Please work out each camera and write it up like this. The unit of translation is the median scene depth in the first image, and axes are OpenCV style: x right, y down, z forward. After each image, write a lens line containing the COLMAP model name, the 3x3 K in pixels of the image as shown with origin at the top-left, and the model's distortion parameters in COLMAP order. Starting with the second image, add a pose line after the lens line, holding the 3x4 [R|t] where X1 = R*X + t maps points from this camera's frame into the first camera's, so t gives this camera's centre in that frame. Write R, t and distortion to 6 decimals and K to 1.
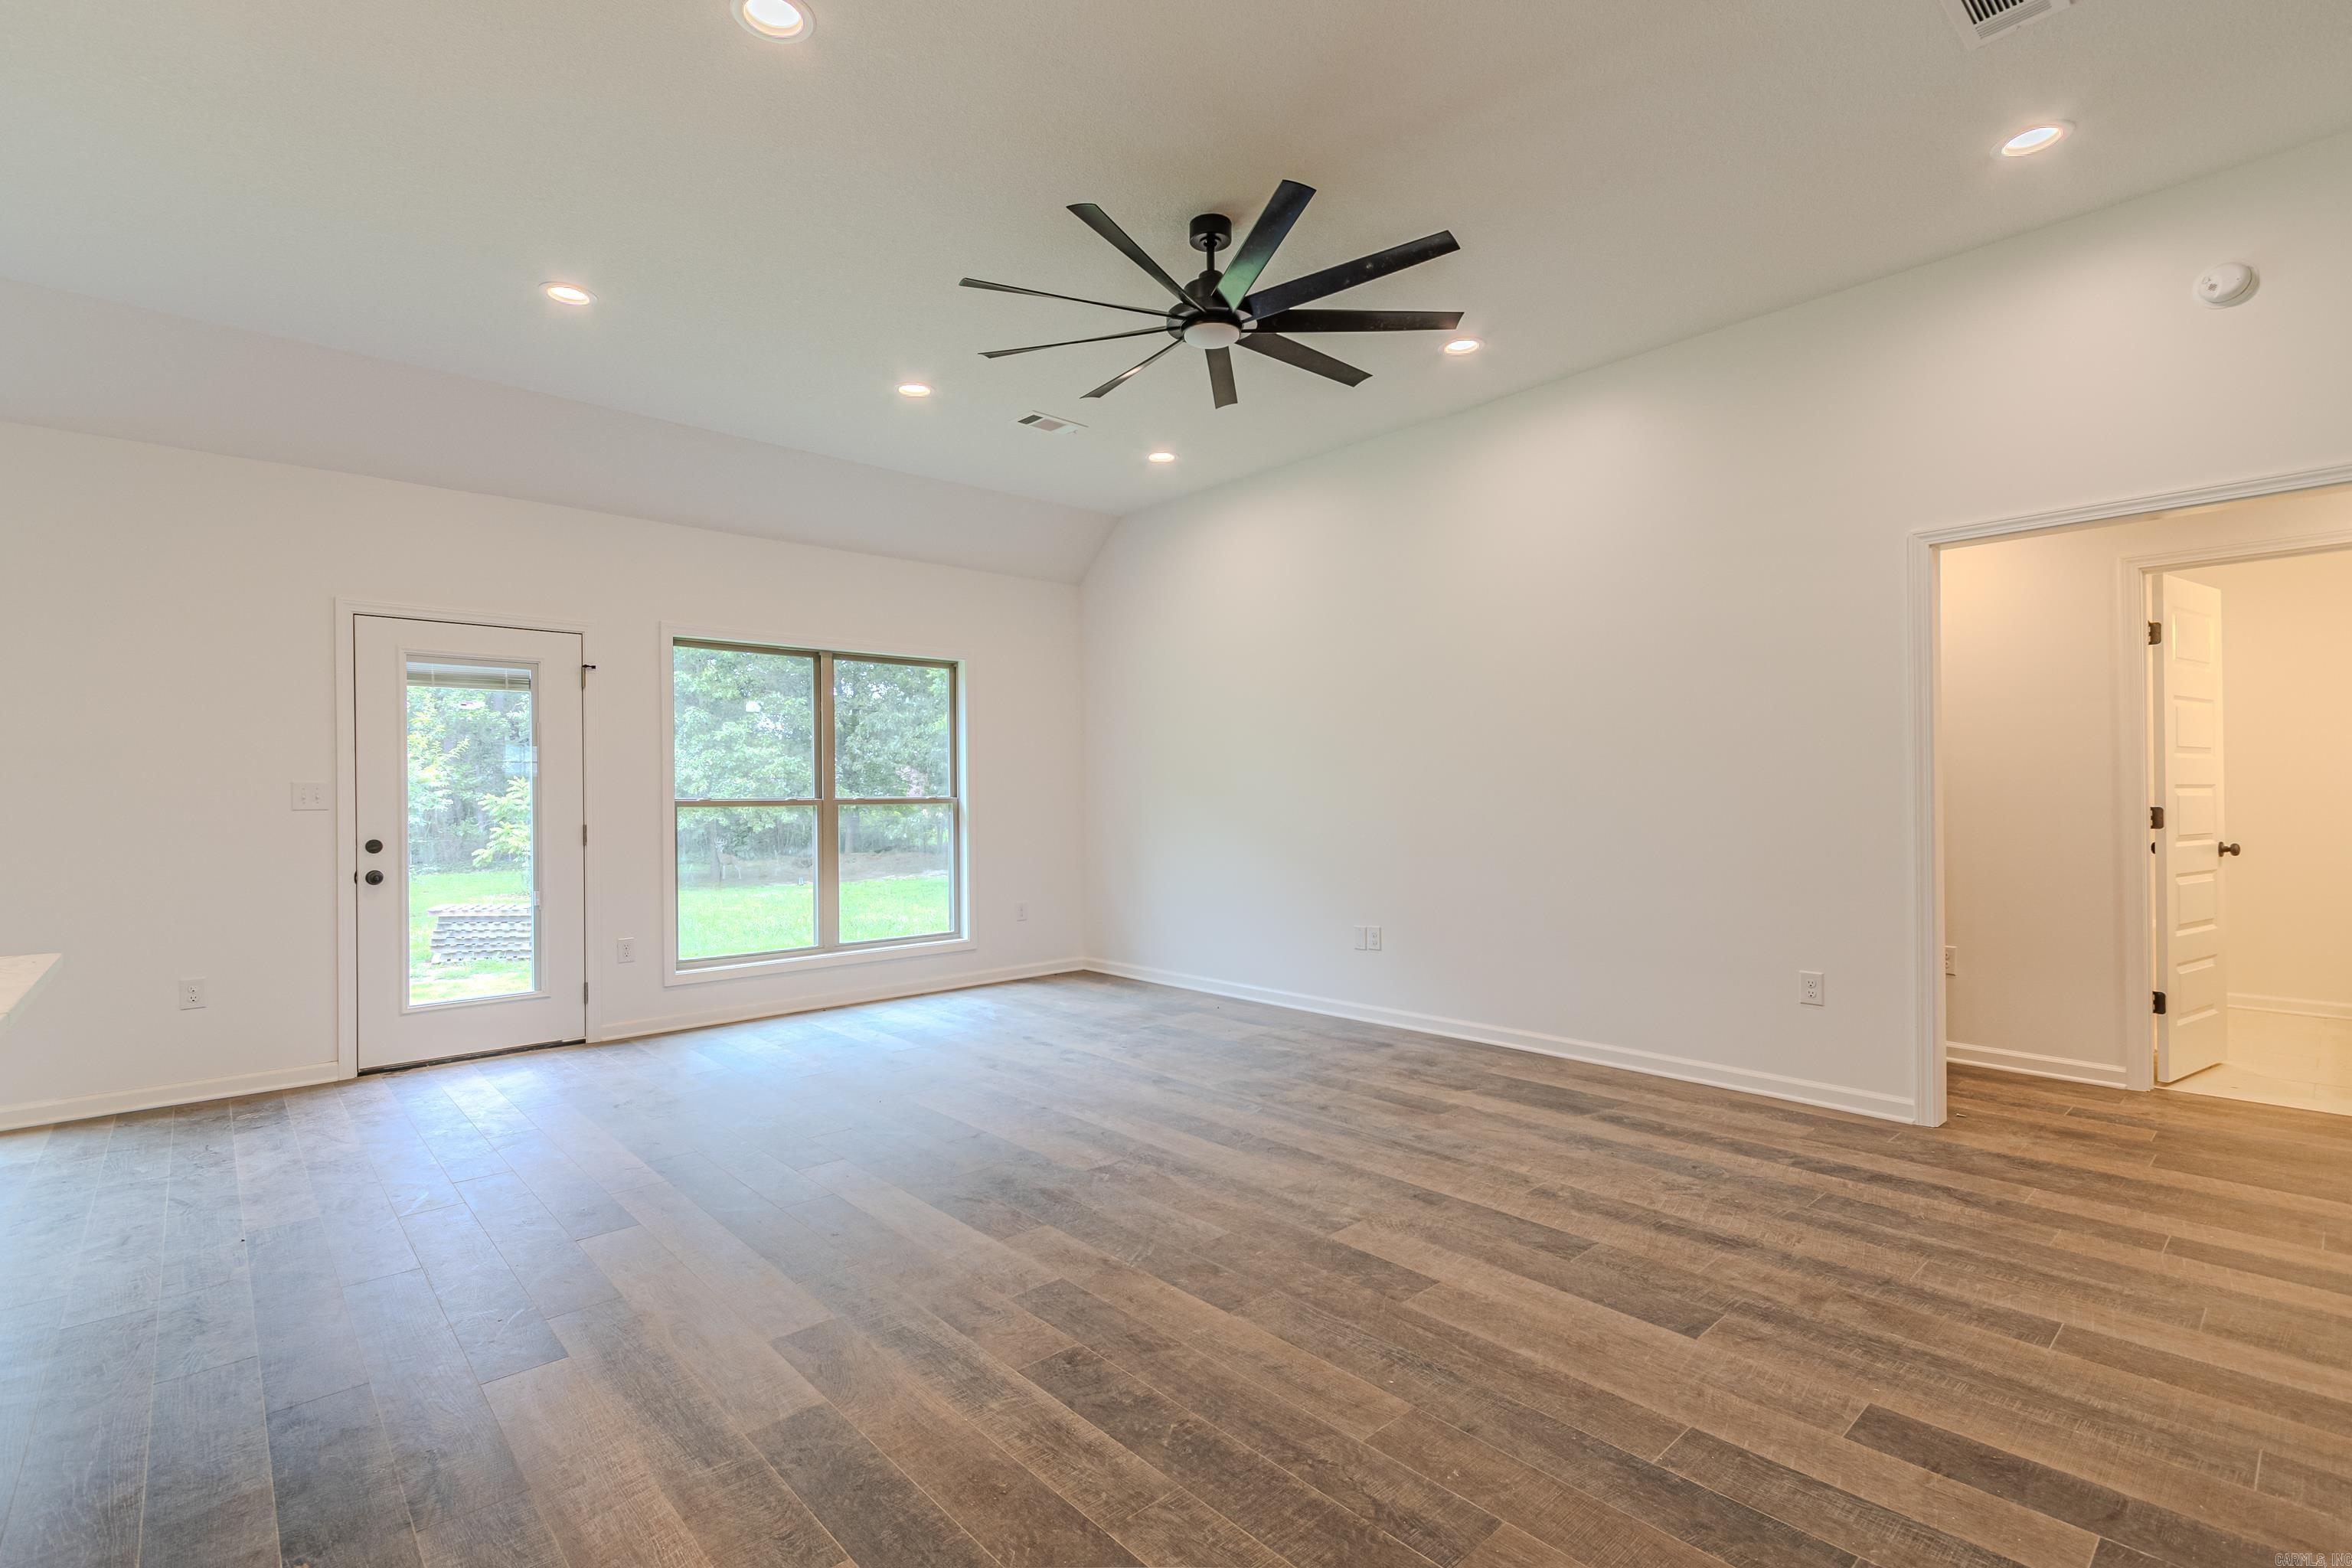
lens RADIAL K [[1091.0, 0, 1173.6], [0, 1091.0, 796.2], [0, 0, 1]] dist [-0.002297, -0.000448]
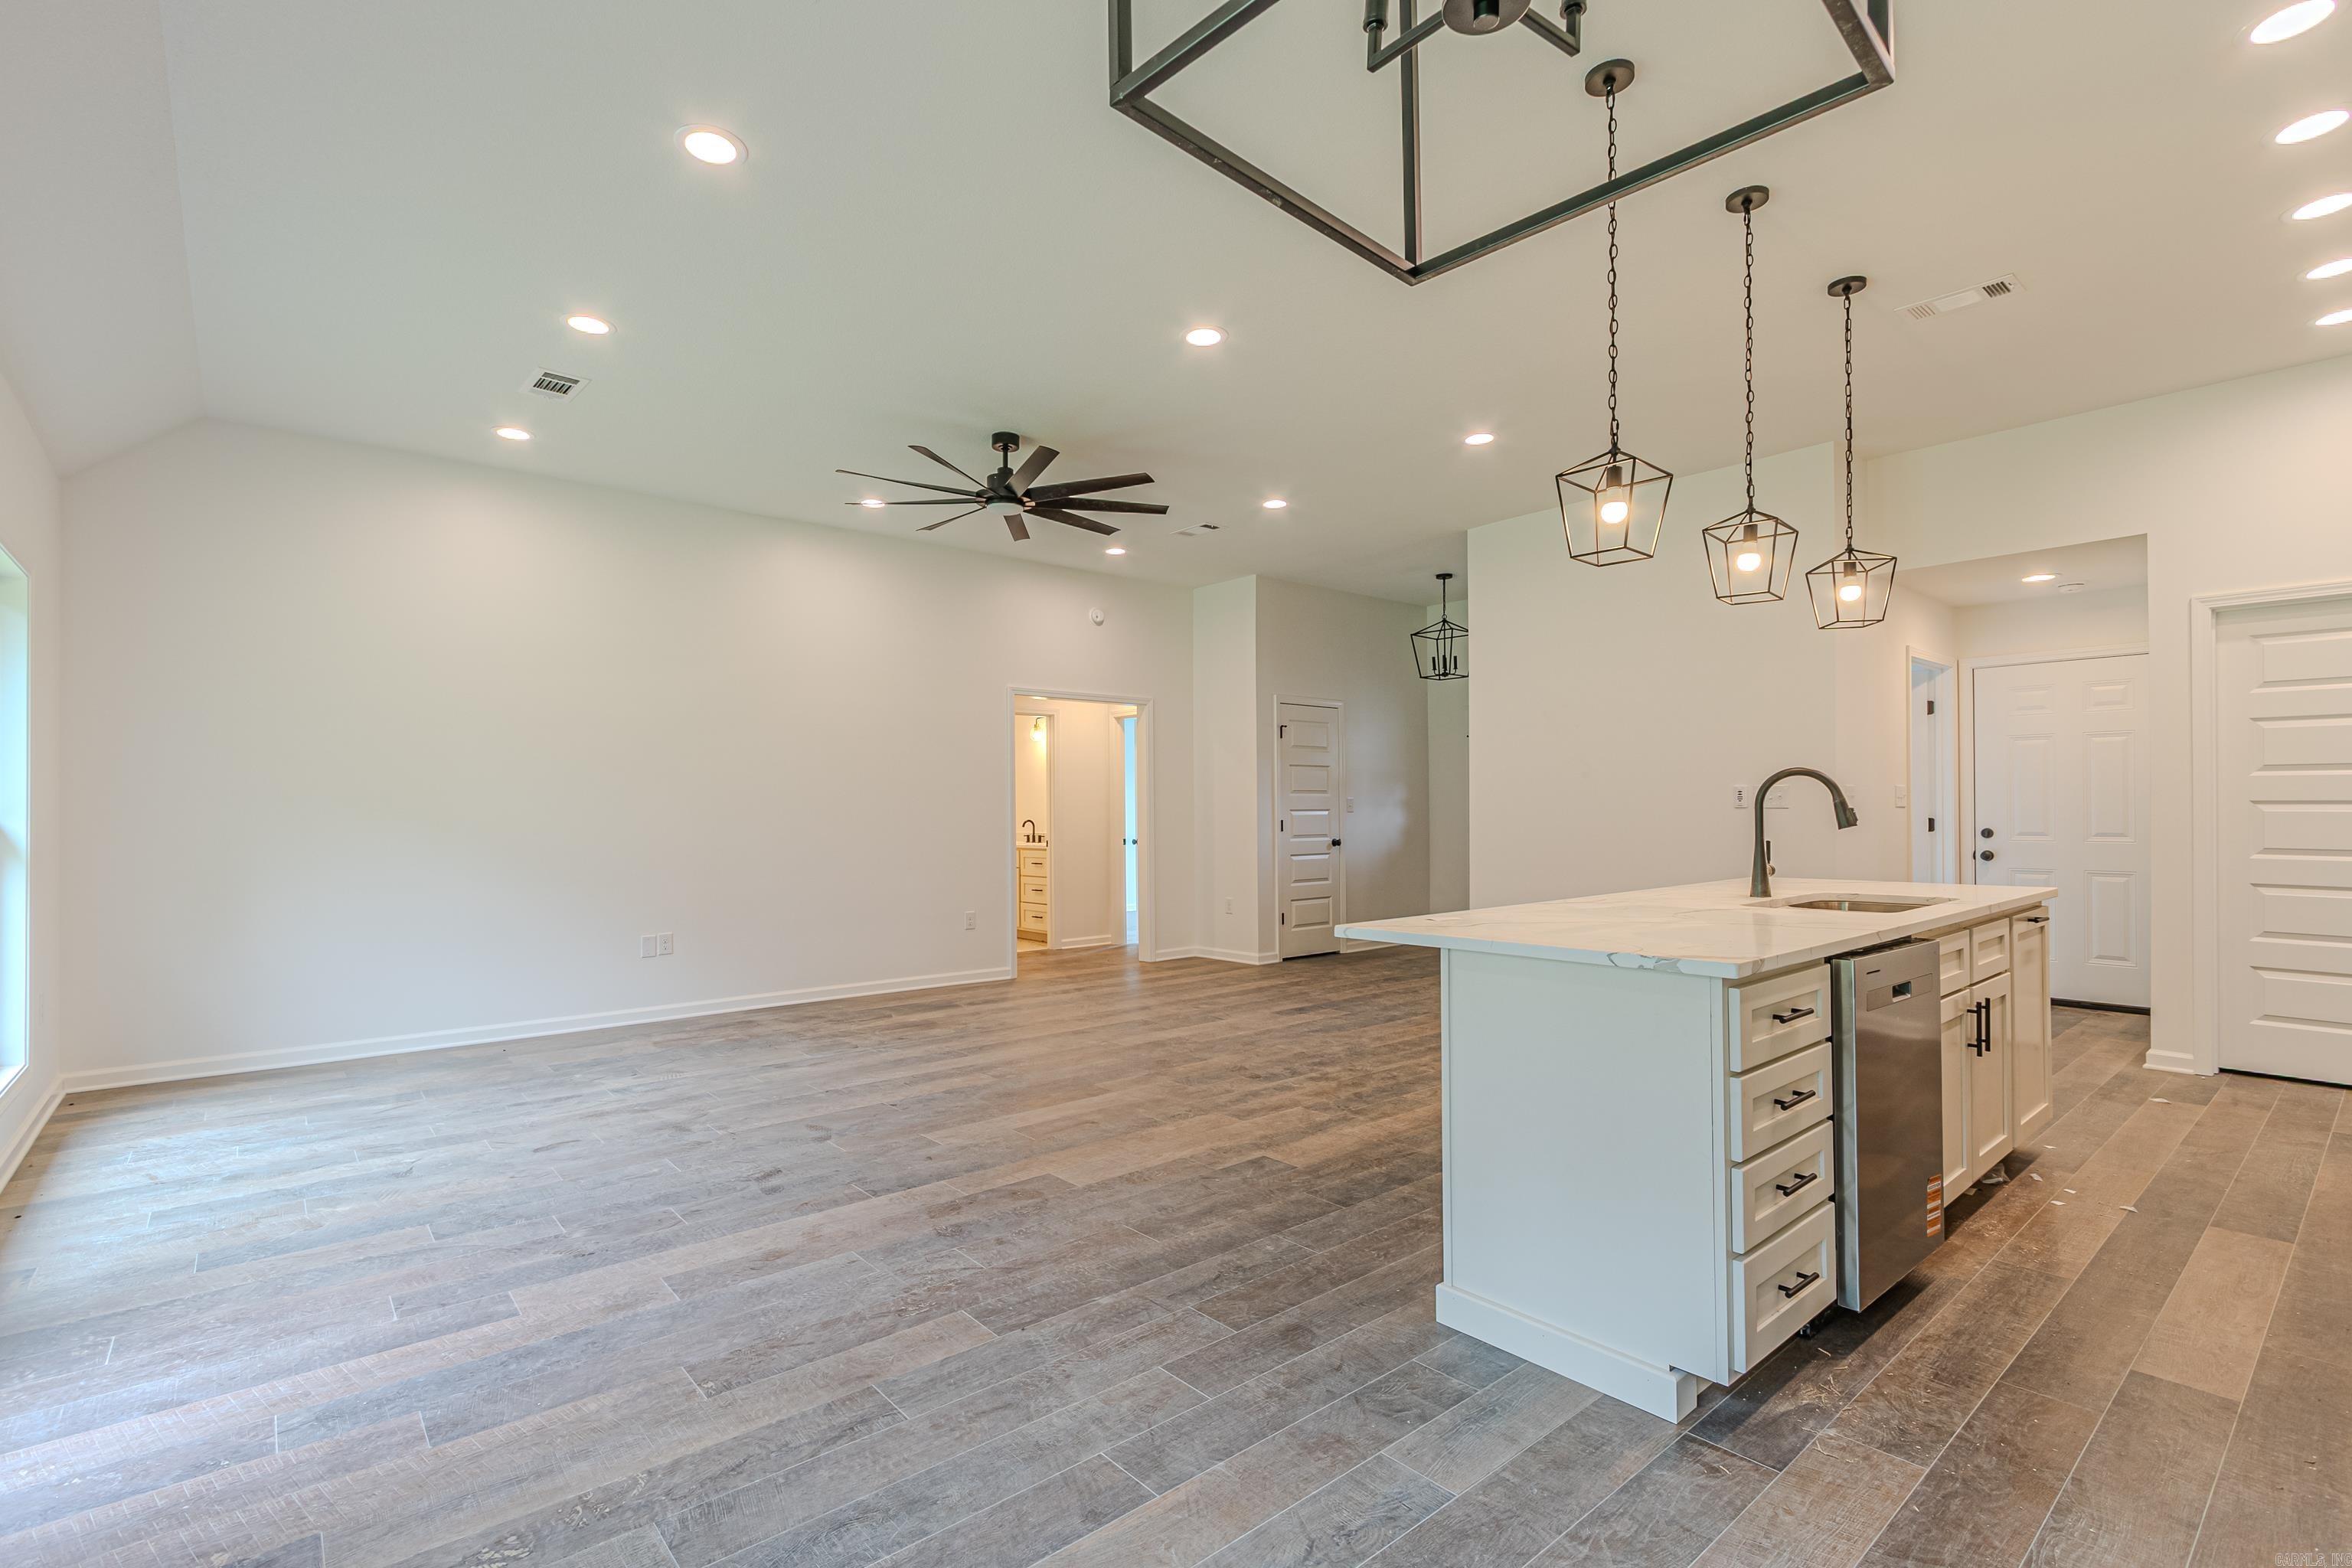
lens RADIAL K [[1091.0, 0, 1173.6], [0, 1091.0, 796.2], [0, 0, 1]] dist [-0.002297, -0.000448]
pose [[0.015778, 0.020190, 0.999672, -2.142043], [0.008186, 0.999760, -0.020321, 0.015668], [-0.999842, 0.008504, 0.015609, 1.086313]]
